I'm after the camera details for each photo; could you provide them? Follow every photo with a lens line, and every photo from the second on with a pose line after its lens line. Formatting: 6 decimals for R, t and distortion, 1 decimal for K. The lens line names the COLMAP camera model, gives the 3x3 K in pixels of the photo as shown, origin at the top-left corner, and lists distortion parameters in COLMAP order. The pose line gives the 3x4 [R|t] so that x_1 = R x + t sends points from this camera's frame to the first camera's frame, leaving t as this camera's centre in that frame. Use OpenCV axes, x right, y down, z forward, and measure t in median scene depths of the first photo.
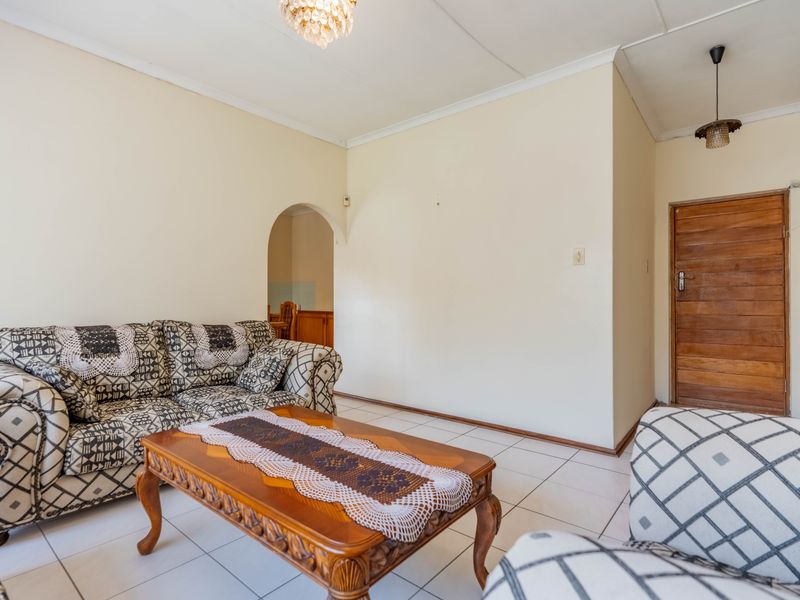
lens RADIAL K [[417.7, 0, 400.0], [0, 417.7, 300.0], [0, 0, 1]] dist [-0.000440, 0.000043]
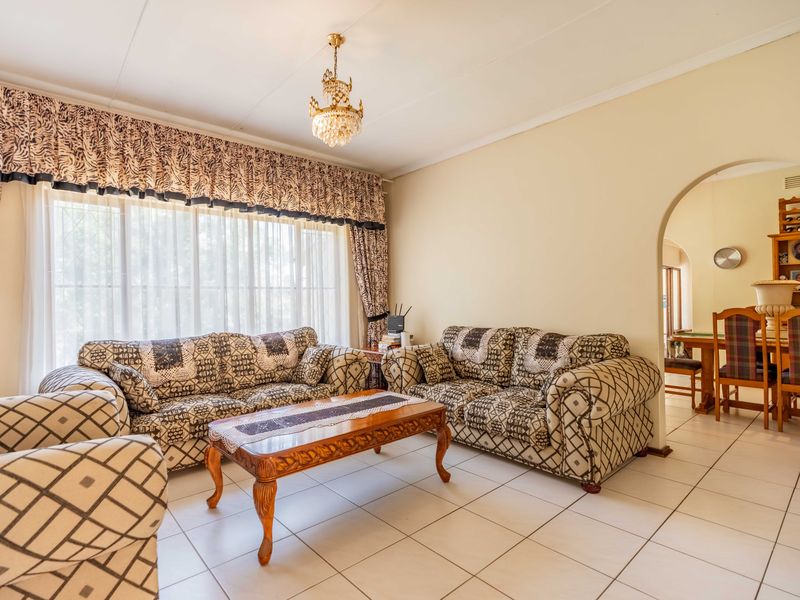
lens RADIAL K [[417.7, 0, 400.0], [0, 417.7, 300.0], [0, 0, 1]] dist [-0.000440, 0.000043]
pose [[-0.144473, 0.002644, -0.989505, 0.776844], [0.025051, 0.999686, -0.000986, -0.044239], [0.989192, -0.024930, -0.144494, 0.886636]]
